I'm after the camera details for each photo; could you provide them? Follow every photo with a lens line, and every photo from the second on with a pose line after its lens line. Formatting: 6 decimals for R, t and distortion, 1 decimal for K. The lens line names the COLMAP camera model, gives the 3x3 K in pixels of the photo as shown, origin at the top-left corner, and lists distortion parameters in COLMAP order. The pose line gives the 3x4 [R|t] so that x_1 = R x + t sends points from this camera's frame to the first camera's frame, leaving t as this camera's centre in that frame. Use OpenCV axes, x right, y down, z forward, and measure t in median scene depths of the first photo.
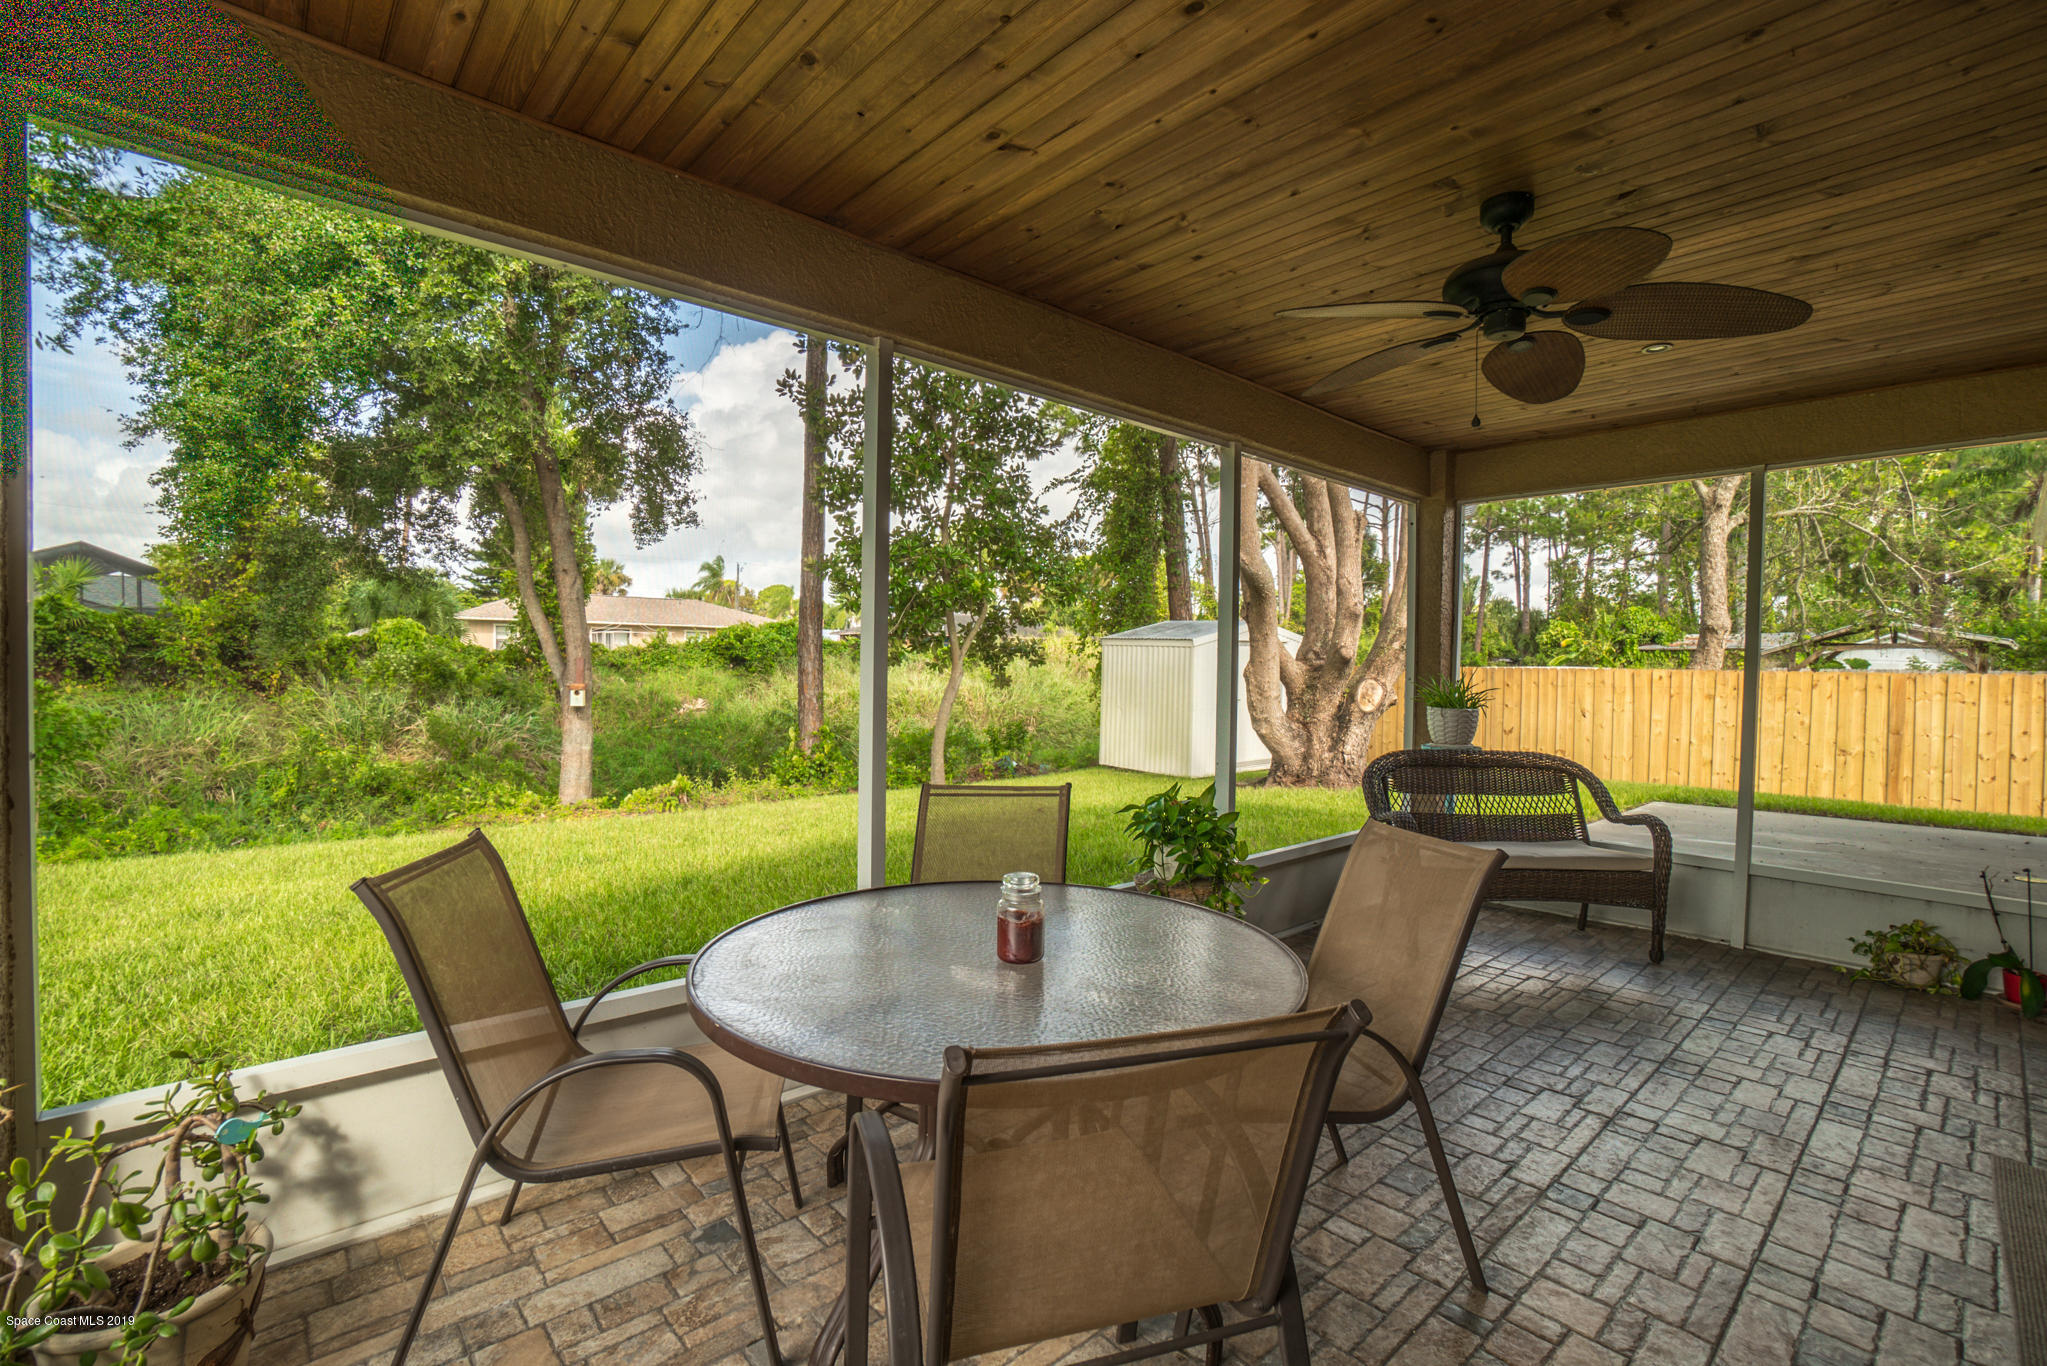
lens RADIAL K [[910.4, 0, 1015.5], [0, 910.4, 680.1], [0, 0, 1]] dist [-0.004481, -0.000333]
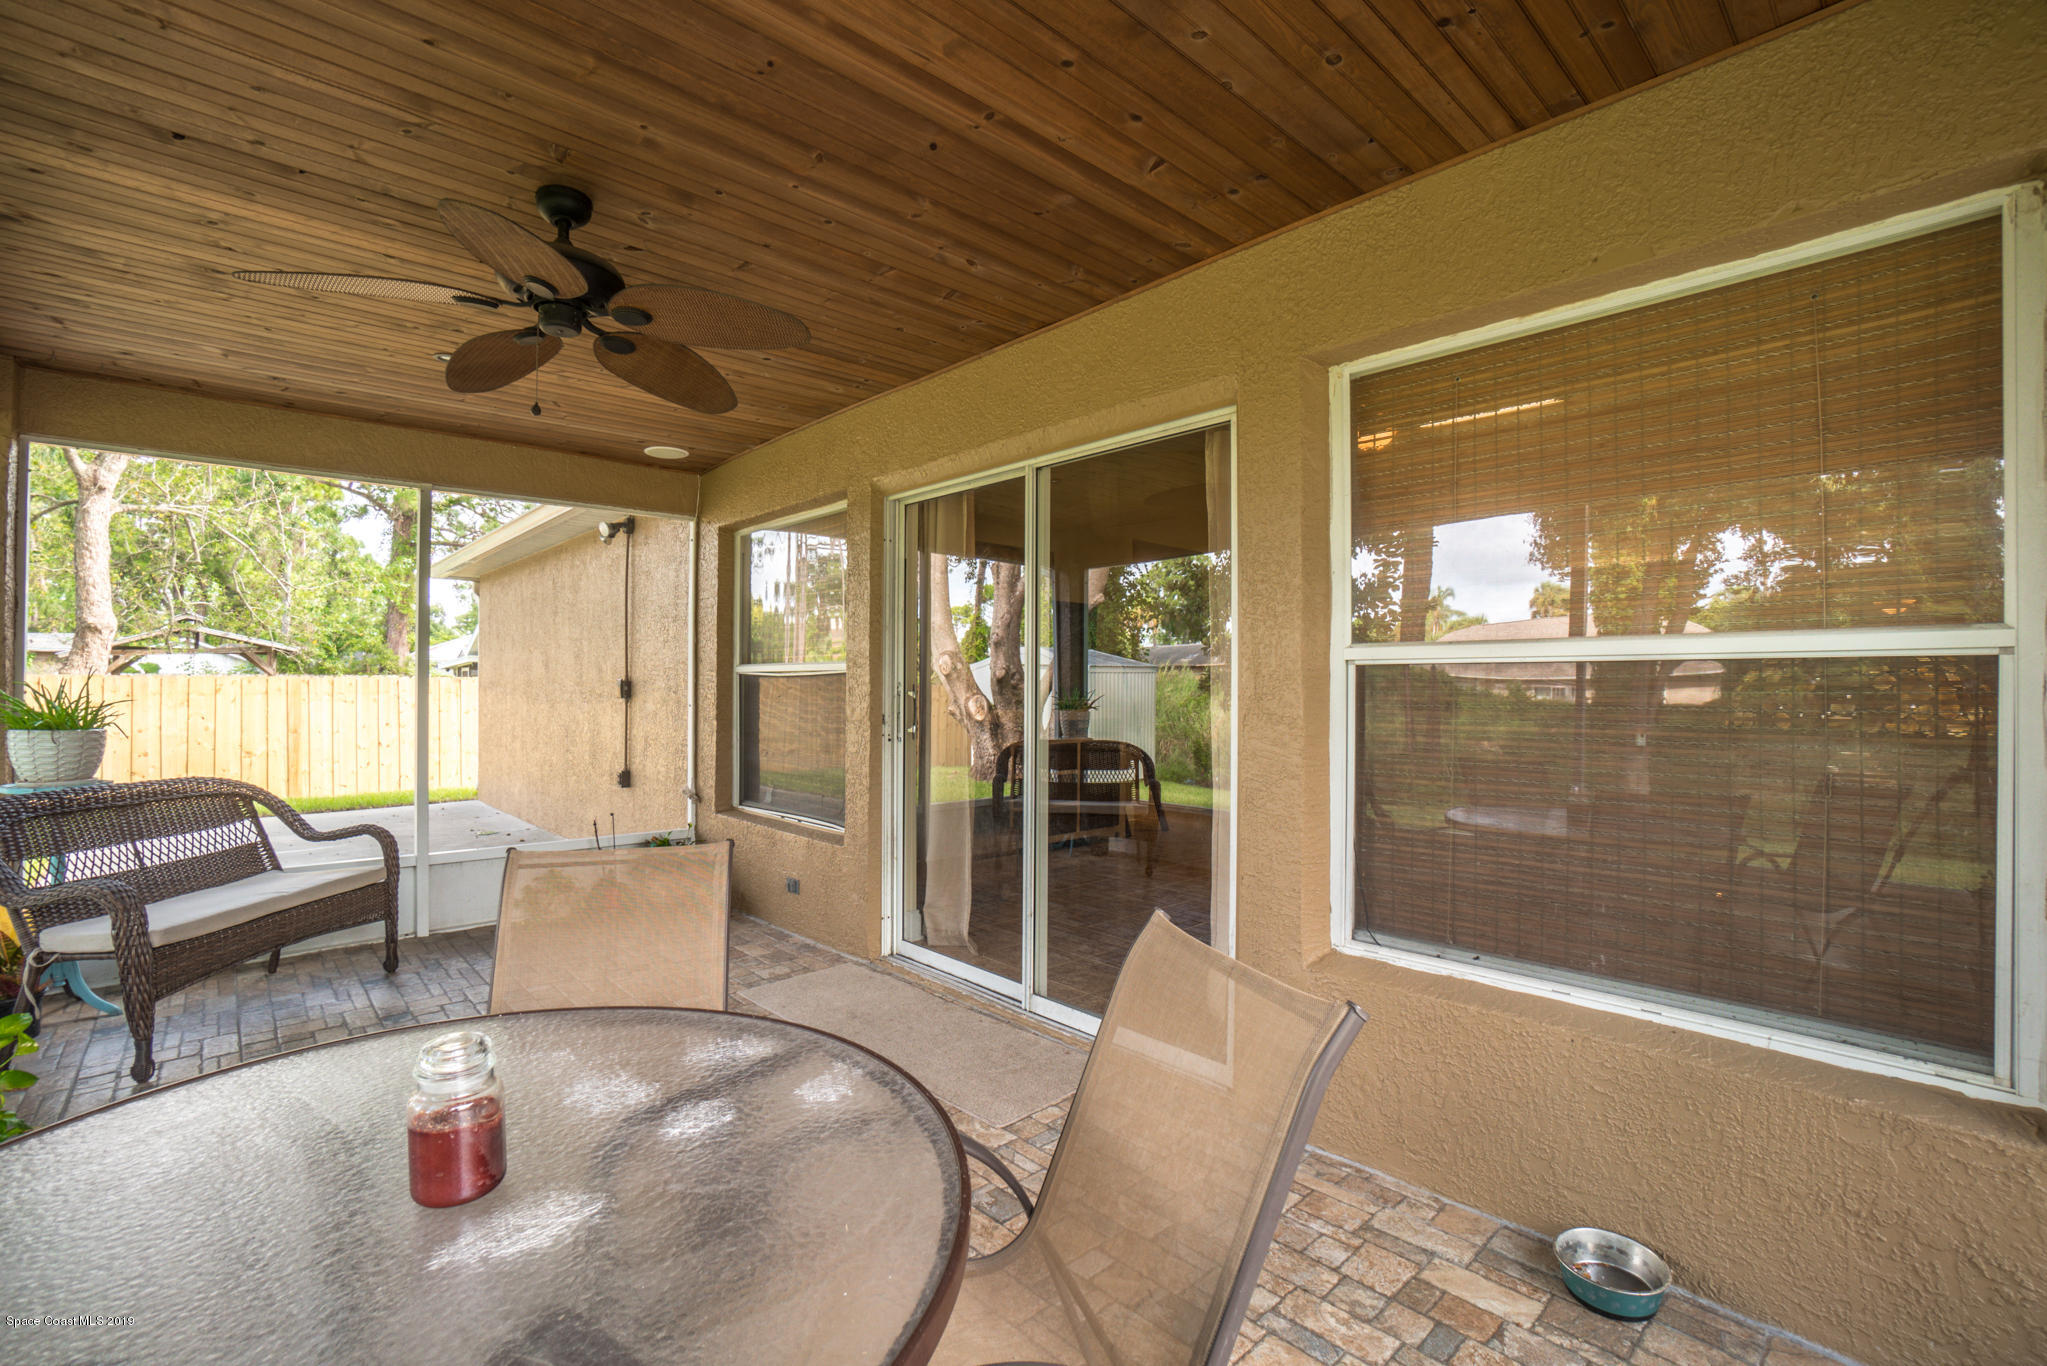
lens RADIAL K [[910.4, 0, 1015.5], [0, 910.4, 680.1], [0, 0, 1]] dist [-0.004481, -0.000333]
pose [[0.002753, -0.013312, 0.999908, -0.222580], [0.018321, 0.999744, 0.013259, -0.004045], [-0.999828, 0.018283, 0.002996, 0.258007]]
